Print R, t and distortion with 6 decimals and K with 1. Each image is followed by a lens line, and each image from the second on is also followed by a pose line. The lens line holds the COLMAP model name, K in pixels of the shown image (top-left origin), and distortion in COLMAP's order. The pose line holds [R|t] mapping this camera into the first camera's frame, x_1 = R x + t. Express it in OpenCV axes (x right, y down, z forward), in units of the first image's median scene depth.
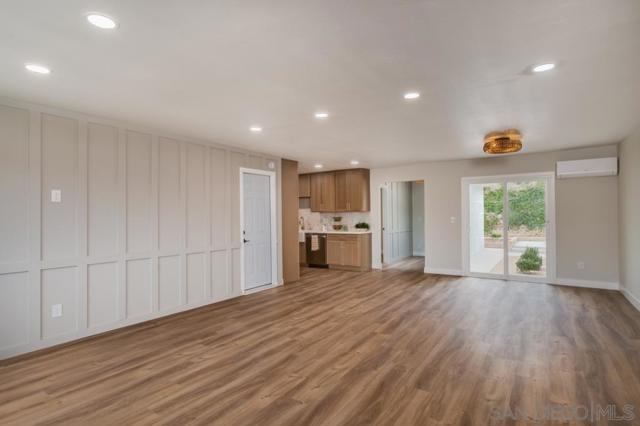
lens RADIAL K [[341.6, 0, 318.4], [0, 341.6, 213.9], [0, 0, 1]] dist [0.000070, 0.000023]
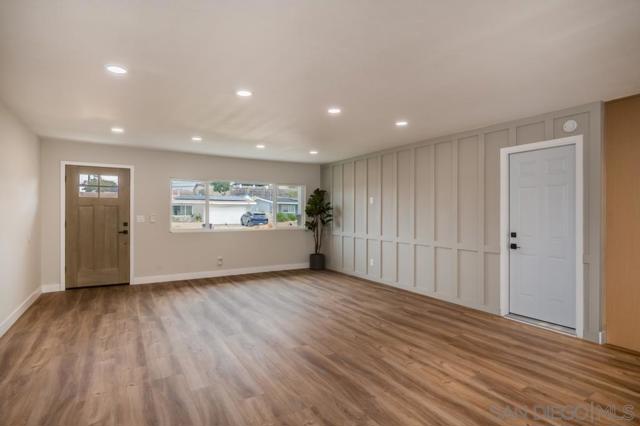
lens RADIAL K [[341.6, 0, 318.4], [0, 341.6, 213.9], [0, 0, 1]] dist [0.000070, 0.000023]
pose [[-0.440787, 0.013006, -0.897517, 0.762091], [0.006125, 0.999915, 0.011482, -0.002173], [0.897591, -0.000436, -0.440830, 1.152994]]
